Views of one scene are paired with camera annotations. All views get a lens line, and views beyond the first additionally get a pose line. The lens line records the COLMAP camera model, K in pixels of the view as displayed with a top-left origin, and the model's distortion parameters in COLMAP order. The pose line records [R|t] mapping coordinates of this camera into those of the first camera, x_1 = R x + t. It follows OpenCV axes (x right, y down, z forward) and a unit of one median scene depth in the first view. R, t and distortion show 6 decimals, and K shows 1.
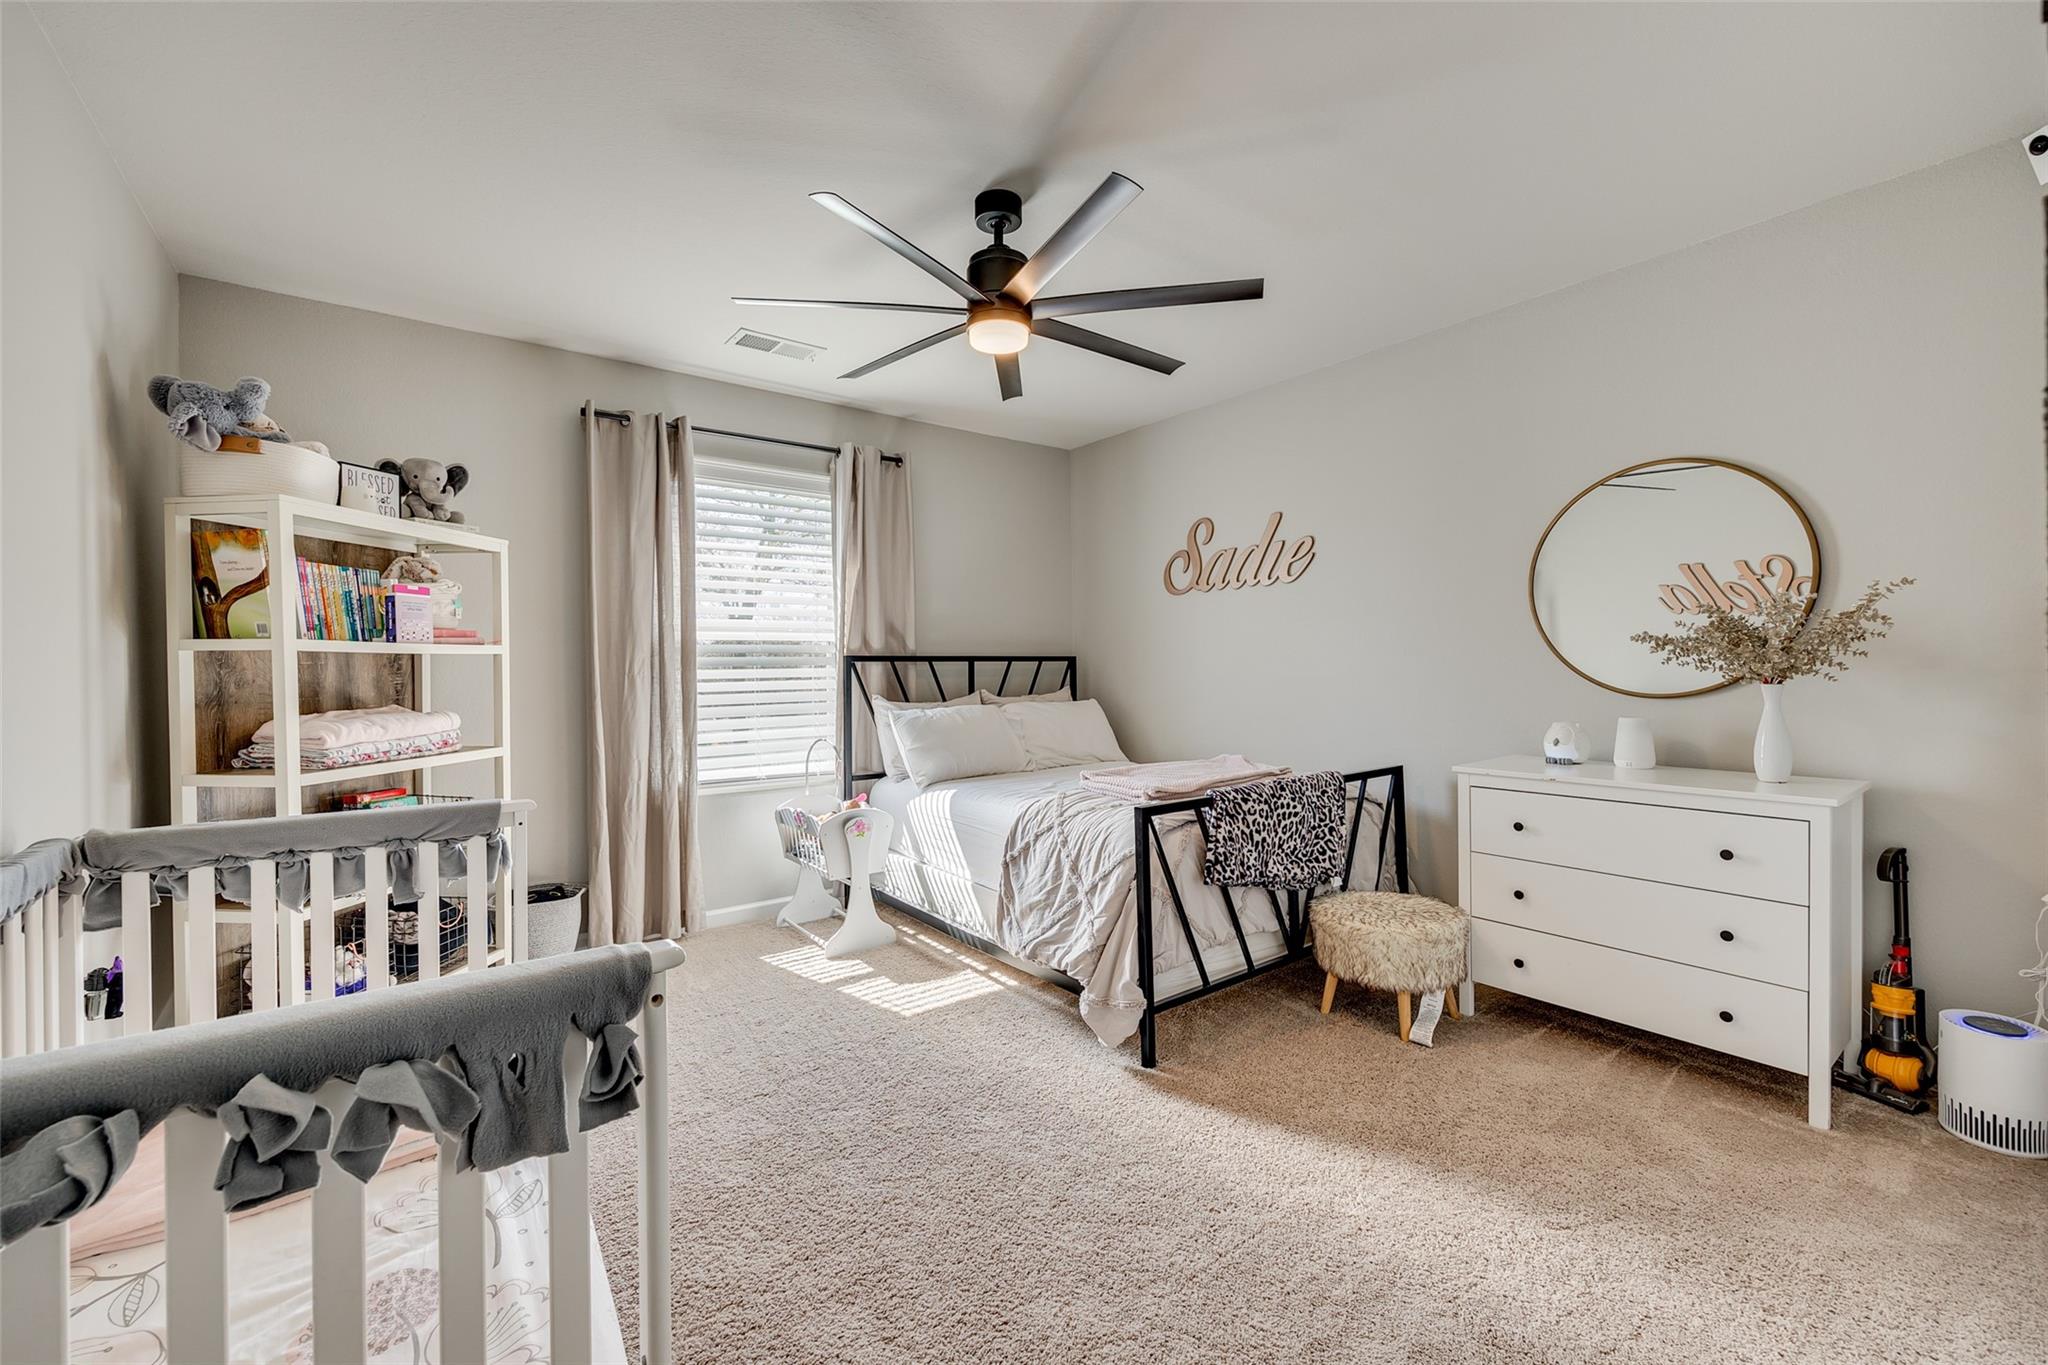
lens RADIAL K [[845.3, 0, 1024.6], [0, 845.3, 675.2], [0, 0, 1]] dist [-0.001034, -0.000844]
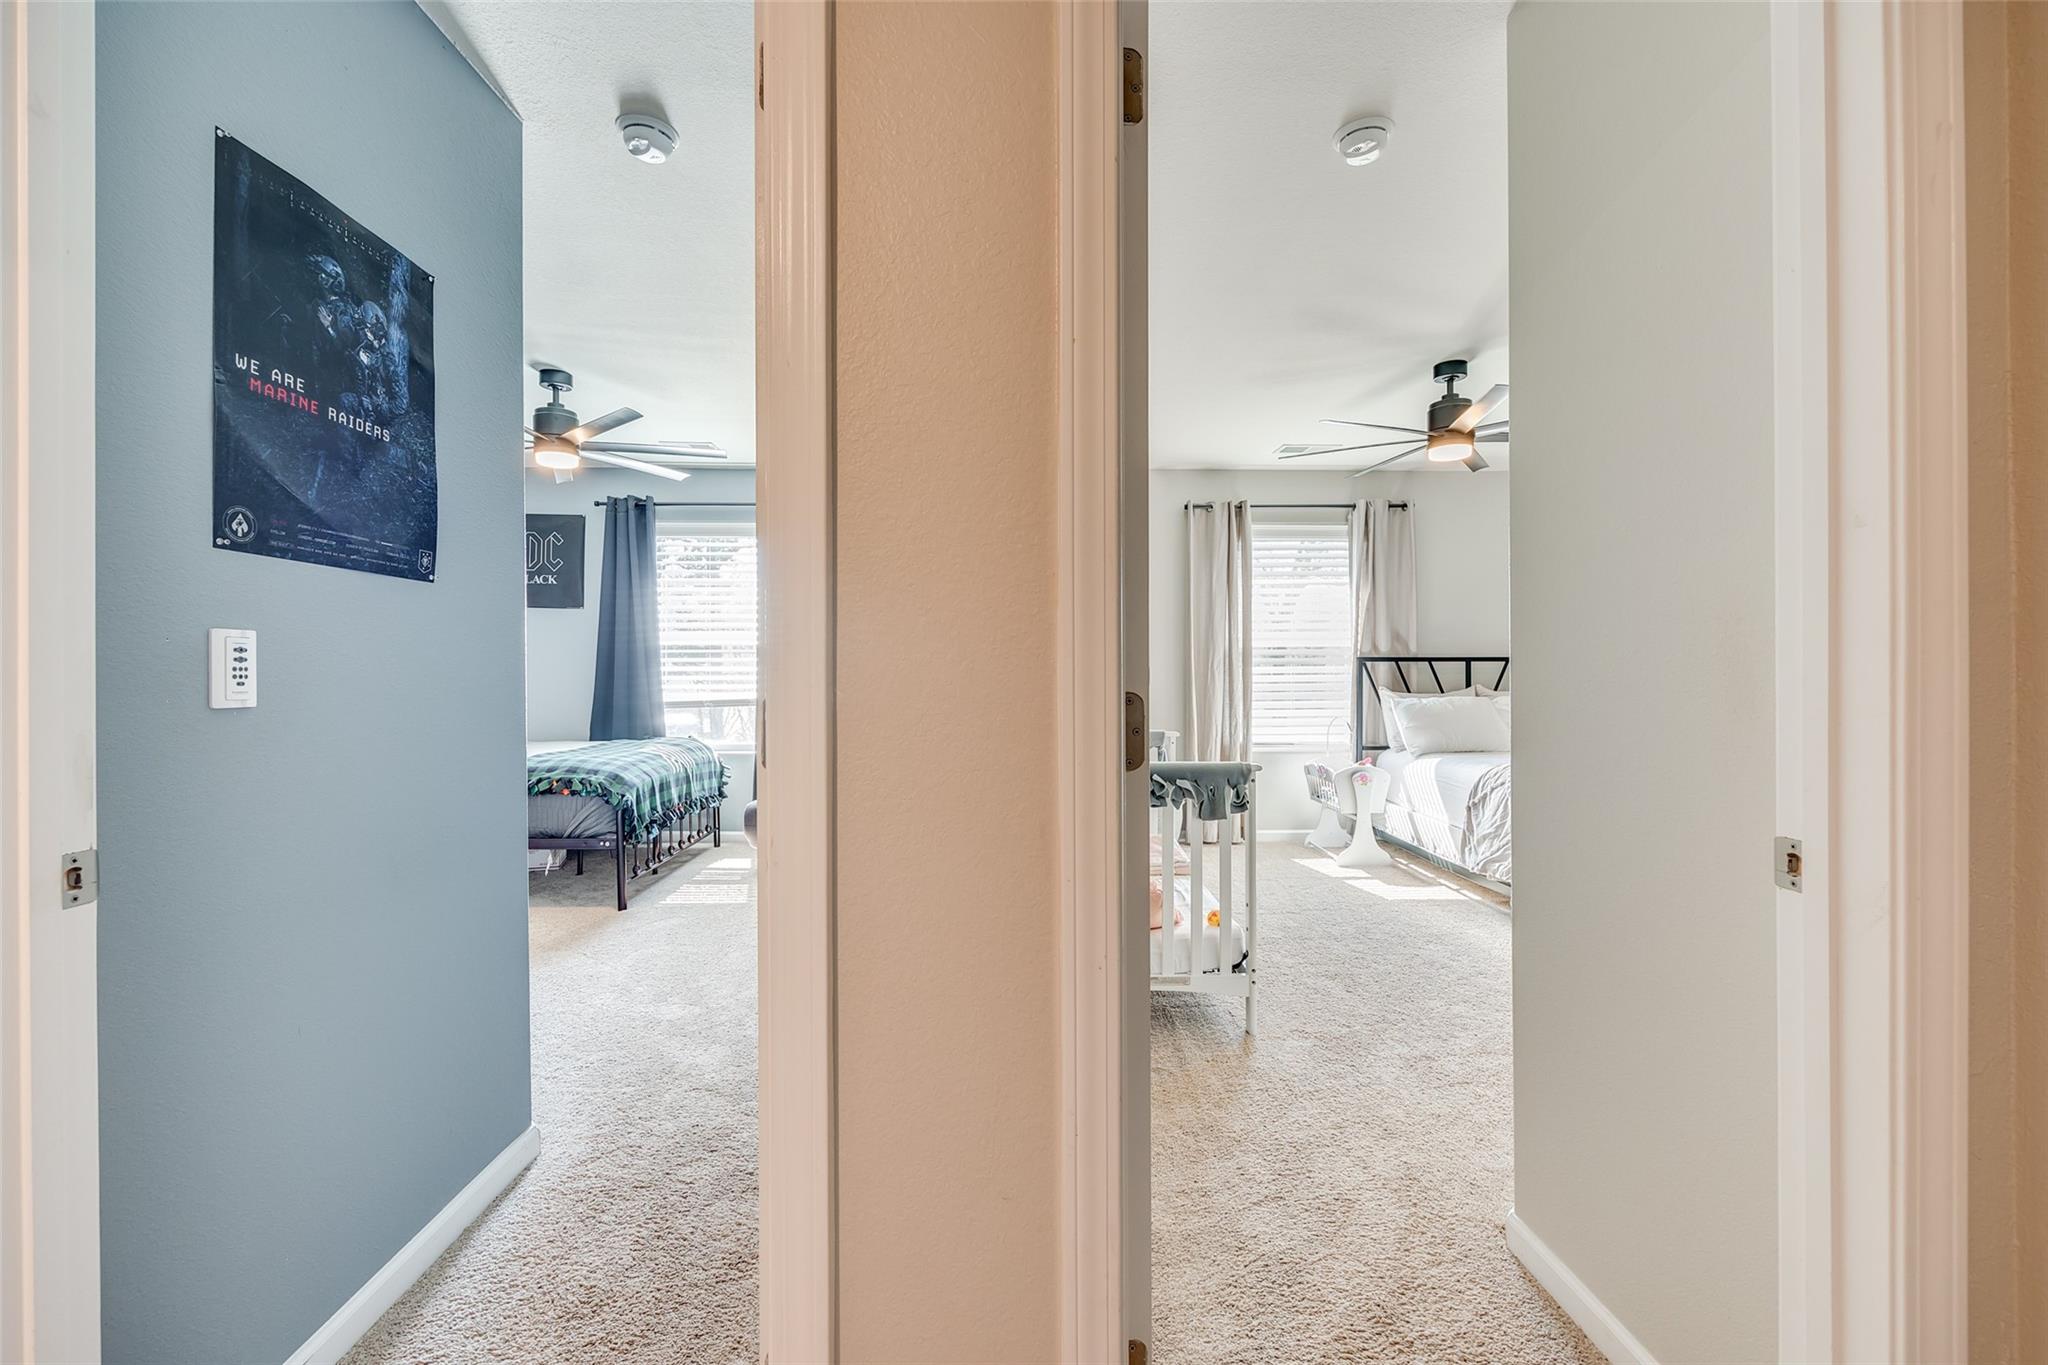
lens RADIAL K [[845.3, 0, 1024.6], [0, 845.3, 671.6], [0, 0, 1]] dist [-0.001034, -0.000844]
pose [[0.815415, 0.009083, -0.578805, 0.157151], [-0.009563, 0.999952, 0.002220, 0.002441], [0.578797, 0.003725, 0.815463, -0.475693]]
